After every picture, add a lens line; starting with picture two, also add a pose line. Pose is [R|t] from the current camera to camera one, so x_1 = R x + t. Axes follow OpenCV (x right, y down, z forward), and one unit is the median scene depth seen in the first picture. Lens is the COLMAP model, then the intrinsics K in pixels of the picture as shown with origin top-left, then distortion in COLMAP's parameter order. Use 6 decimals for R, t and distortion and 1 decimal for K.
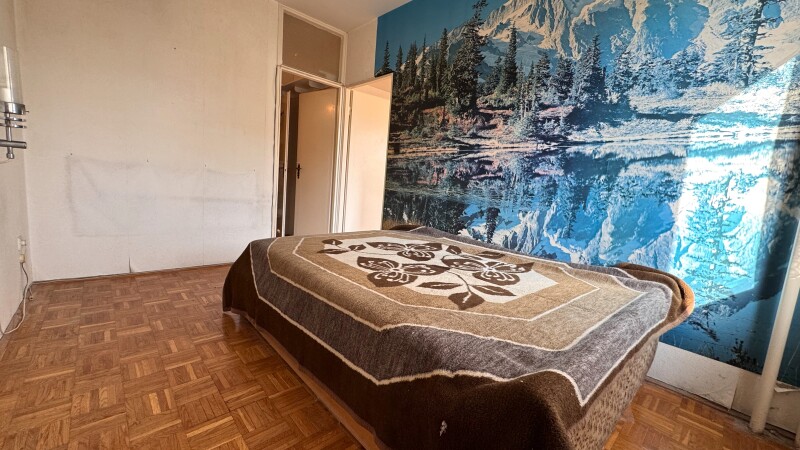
lens RADIAL K [[317.7, 0, 399.5], [0, 317.7, 225.2], [0, 0, 1]] dist [-0.004112, -0.000677]
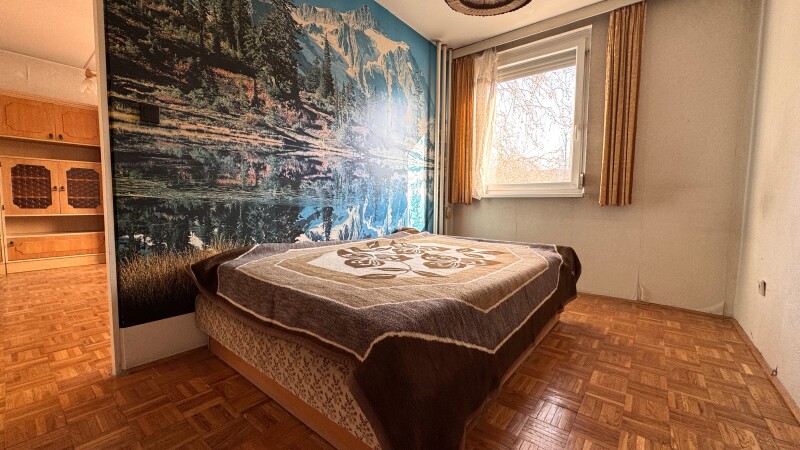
lens RADIAL K [[317.7, 0, 399.5], [0, 317.7, 225.2], [0, 0, 1]] dist [-0.004112, -0.000677]
pose [[-0.143741, -0.153426, 0.977650, -0.747489], [0.100781, 0.980503, 0.168692, -0.143913], [-0.984470, 0.122776, -0.125476, 0.876497]]
